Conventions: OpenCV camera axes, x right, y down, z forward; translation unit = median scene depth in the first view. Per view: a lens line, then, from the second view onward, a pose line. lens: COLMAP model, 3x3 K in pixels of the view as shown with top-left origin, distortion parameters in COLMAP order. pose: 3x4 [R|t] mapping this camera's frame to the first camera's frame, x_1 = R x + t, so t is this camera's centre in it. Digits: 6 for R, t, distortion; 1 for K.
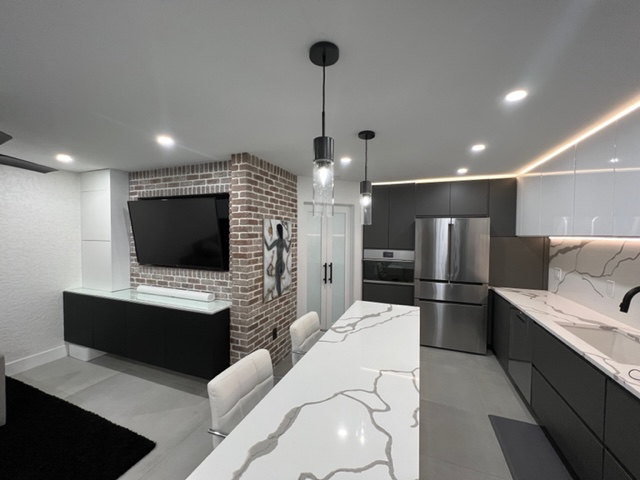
lens RADIAL K [[255.7, 0, 320.8], [0, 255.7, 240.8], [0, 0, 1]] dist [0.000566, 0.000213]
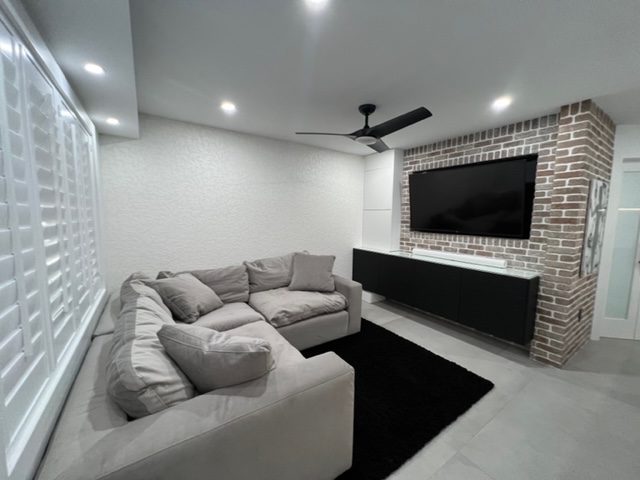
lens RADIAL K [[255.7, 0, 320.4], [0, 255.7, 240.8], [0, 0, 1]] dist [0.000566, 0.000213]
pose [[0.819214, 0.061906, -0.570137, -0.436094], [-0.023753, 0.996966, 0.074122, 0.072016], [0.572996, -0.047180, 0.818199, -0.202797]]
